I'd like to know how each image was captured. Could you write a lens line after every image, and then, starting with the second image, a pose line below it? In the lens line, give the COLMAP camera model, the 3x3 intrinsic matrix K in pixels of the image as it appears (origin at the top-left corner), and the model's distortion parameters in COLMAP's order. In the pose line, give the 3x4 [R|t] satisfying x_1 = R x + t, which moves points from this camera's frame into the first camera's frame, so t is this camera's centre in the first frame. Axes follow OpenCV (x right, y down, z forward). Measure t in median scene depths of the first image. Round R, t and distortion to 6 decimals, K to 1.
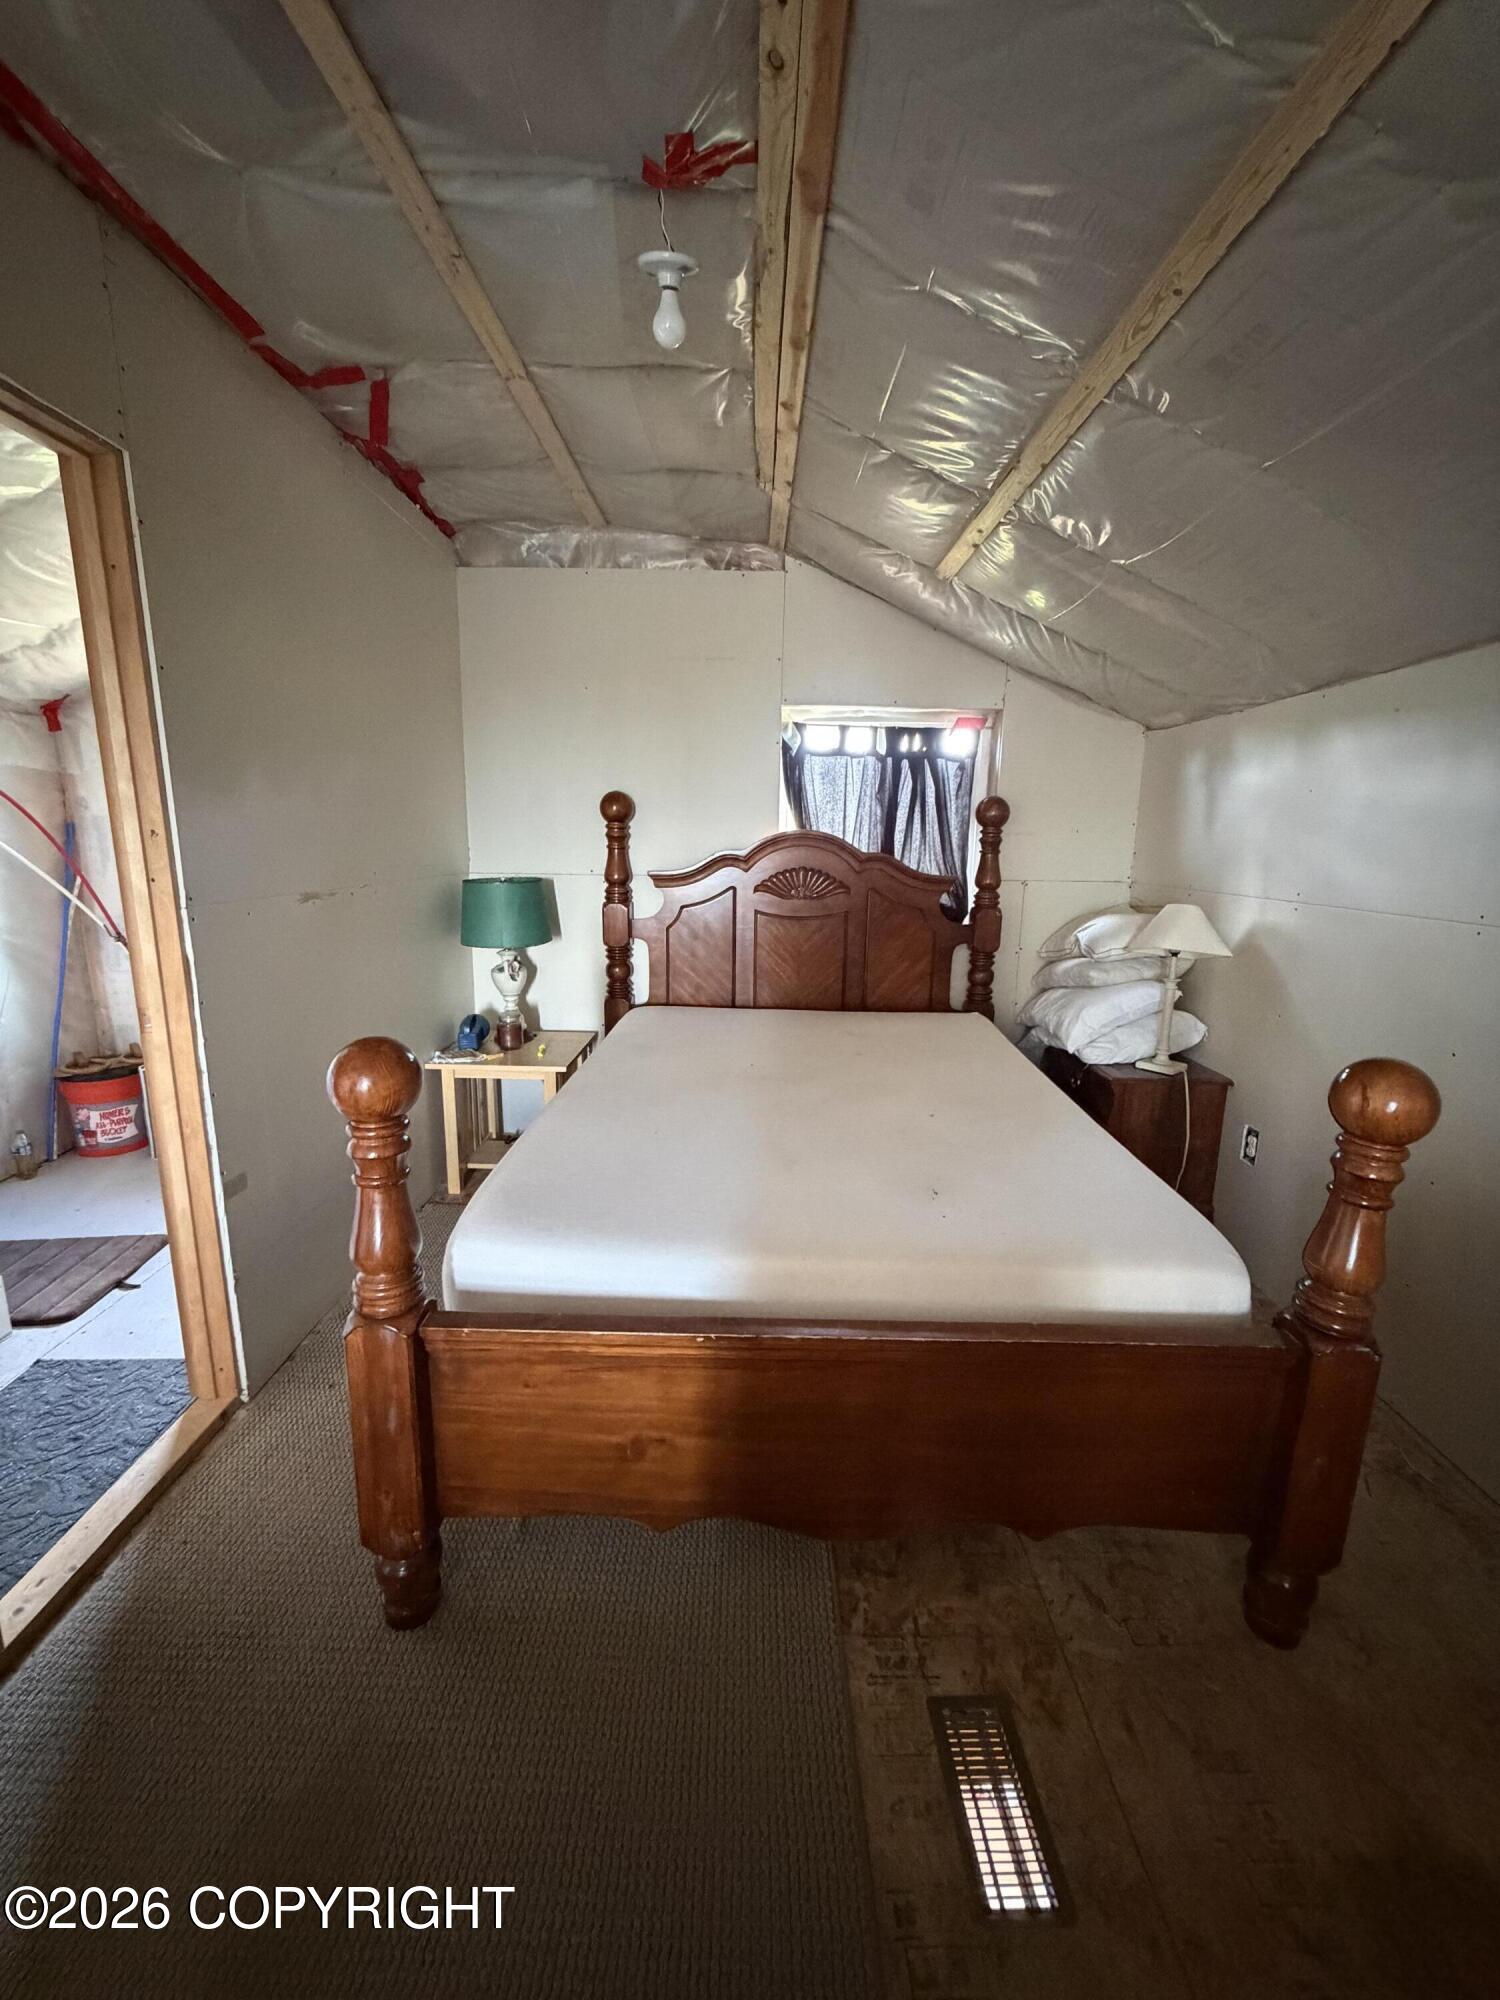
lens RADIAL K [[805.3, 0, 750.0], [0, 805.3, 1000.0], [0, 0, 1]] dist [0.000593, -0.000117]
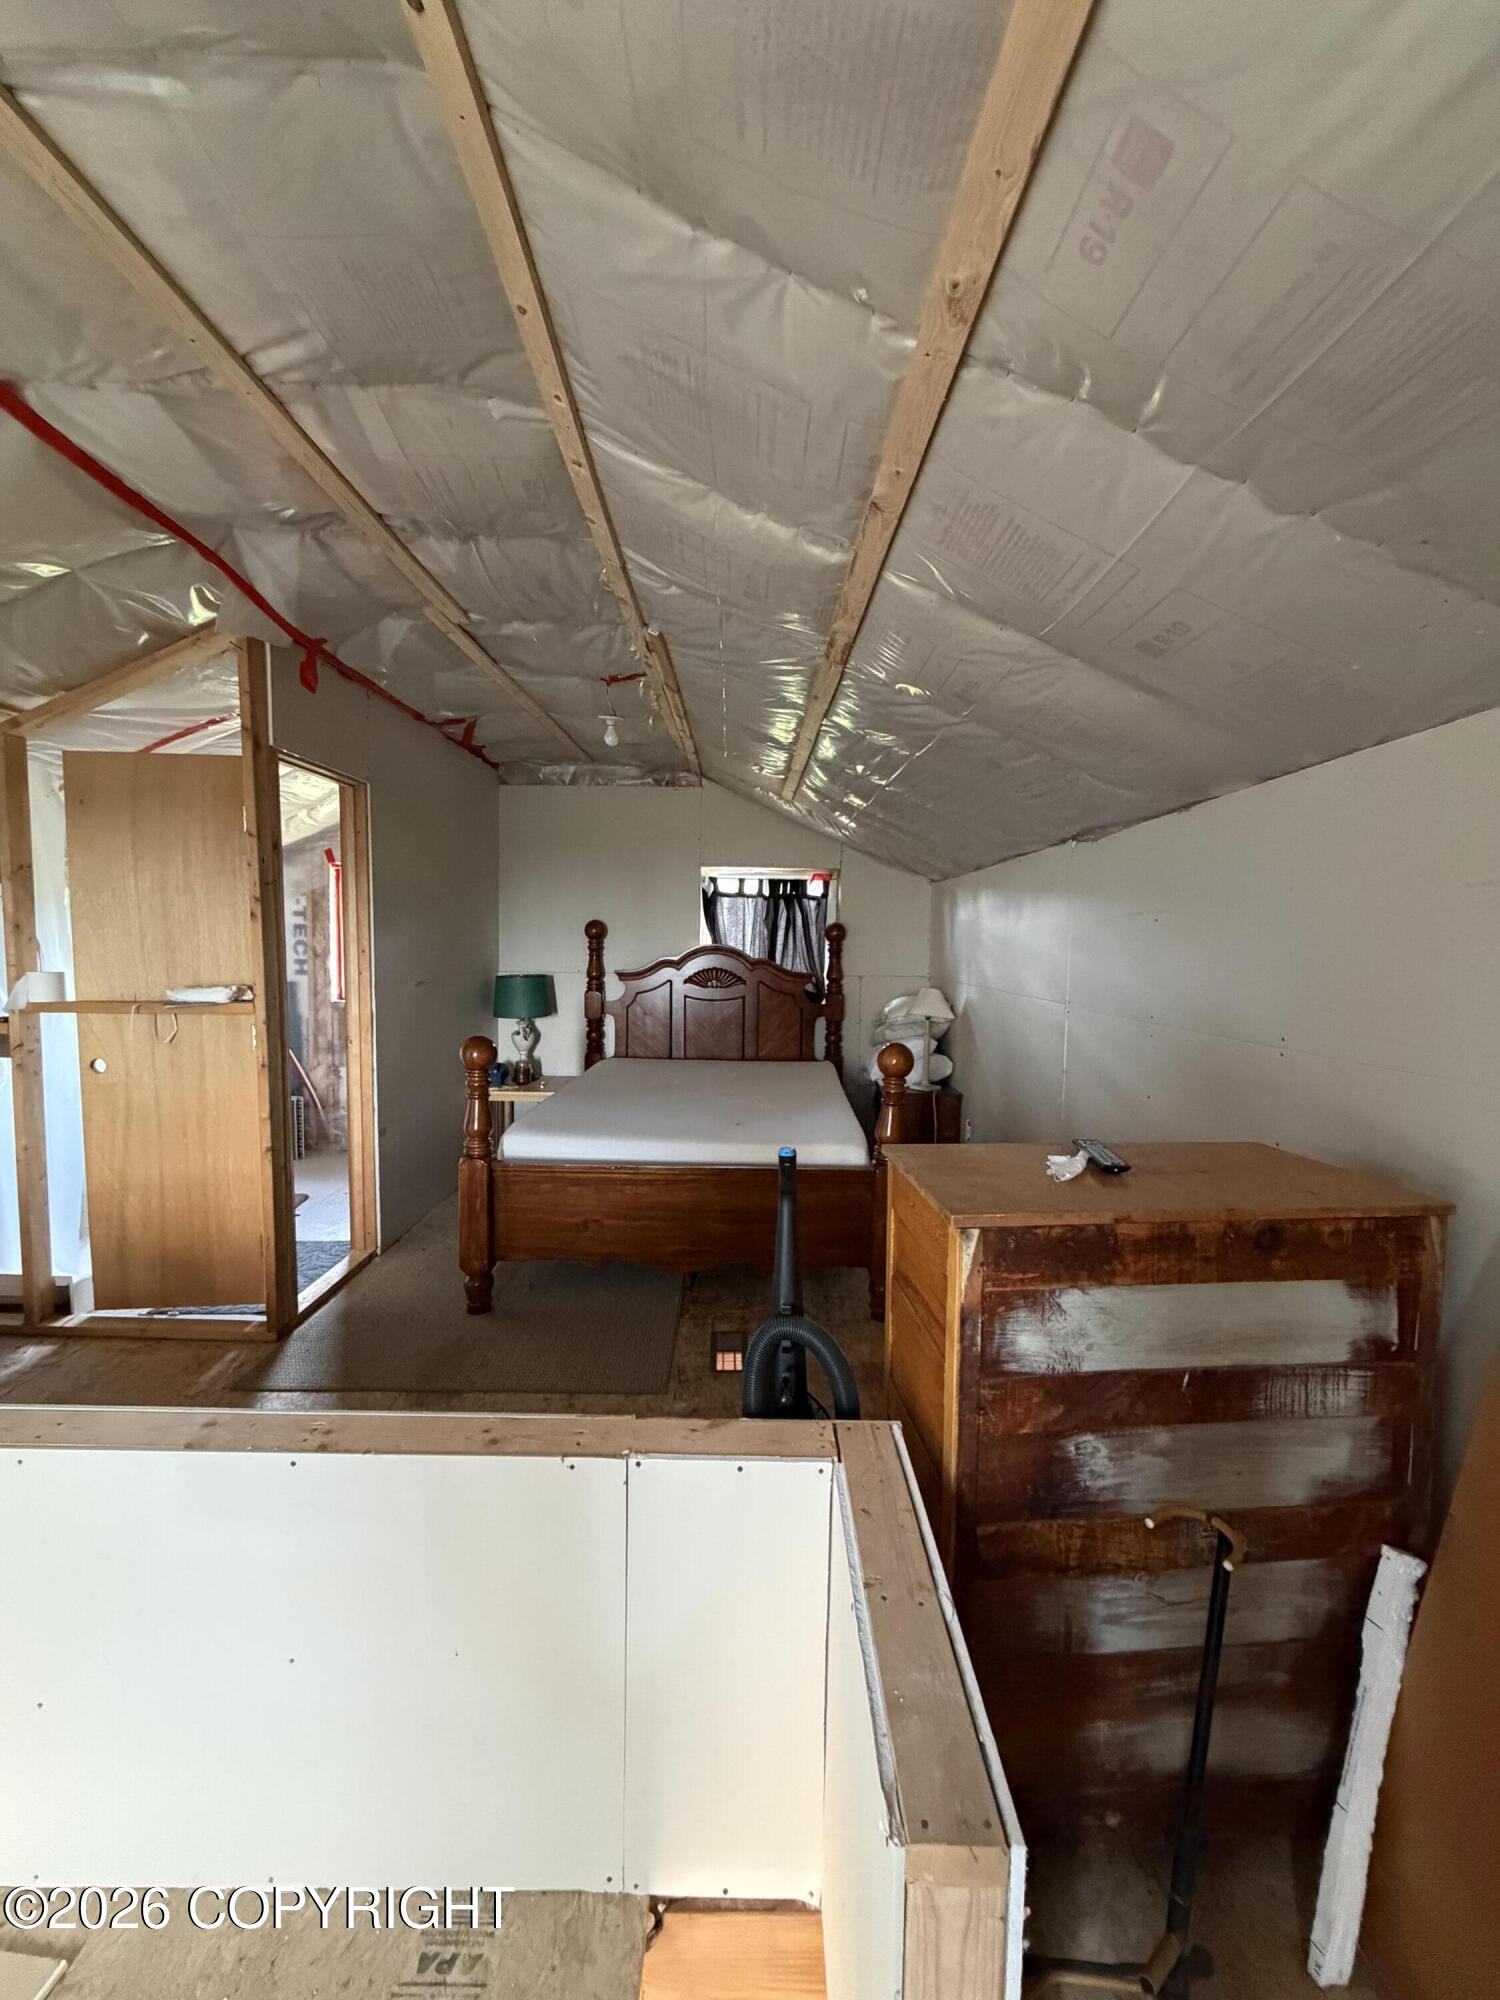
lens RADIAL K [[805.3, 0, 750.0], [0, 805.3, 1000.0], [0, 0, 1]] dist [0.000593, -0.000117]
pose [[0.999987, -0.001999, 0.004708, 0.125885], [0.002576, 0.992053, -0.125797, 0.092030], [-0.004419, 0.125807, 0.992045, -0.529575]]
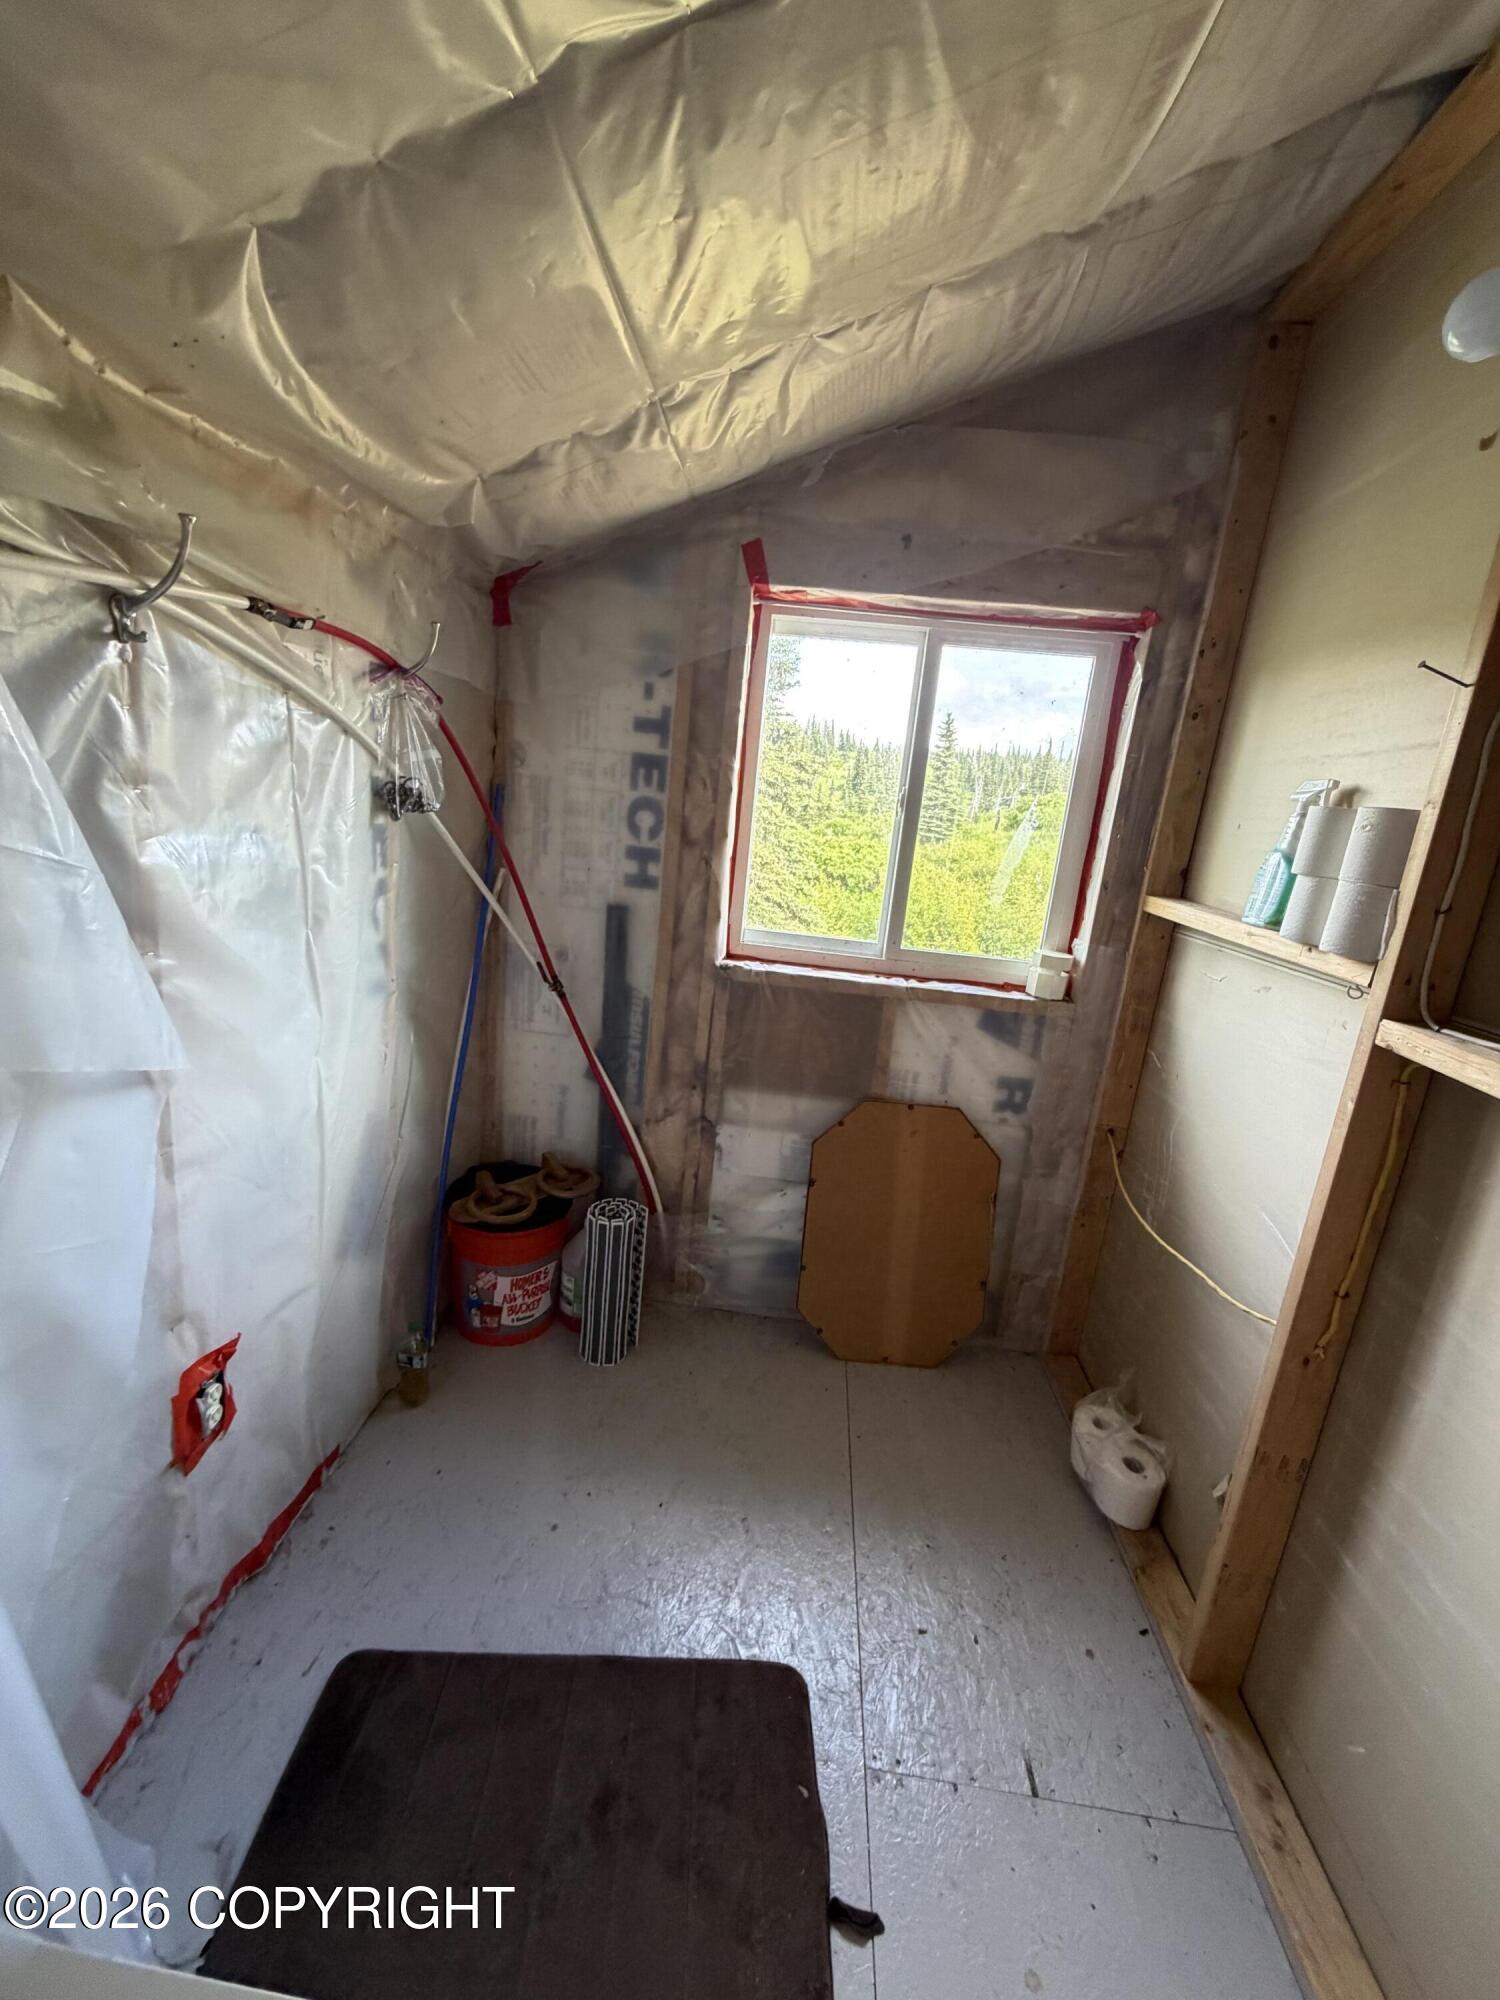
lens RADIAL K [[805.3, 0, 750.0], [0, 805.3, 1000.0], [0, 0, 1]] dist [0.000593, -0.000117]
pose [[0.993456, 0.096747, -0.060704, -0.621957], [-0.095038, 0.995008, 0.030430, -0.100559], [0.063345, -0.024461, 0.997692, 0.427211]]
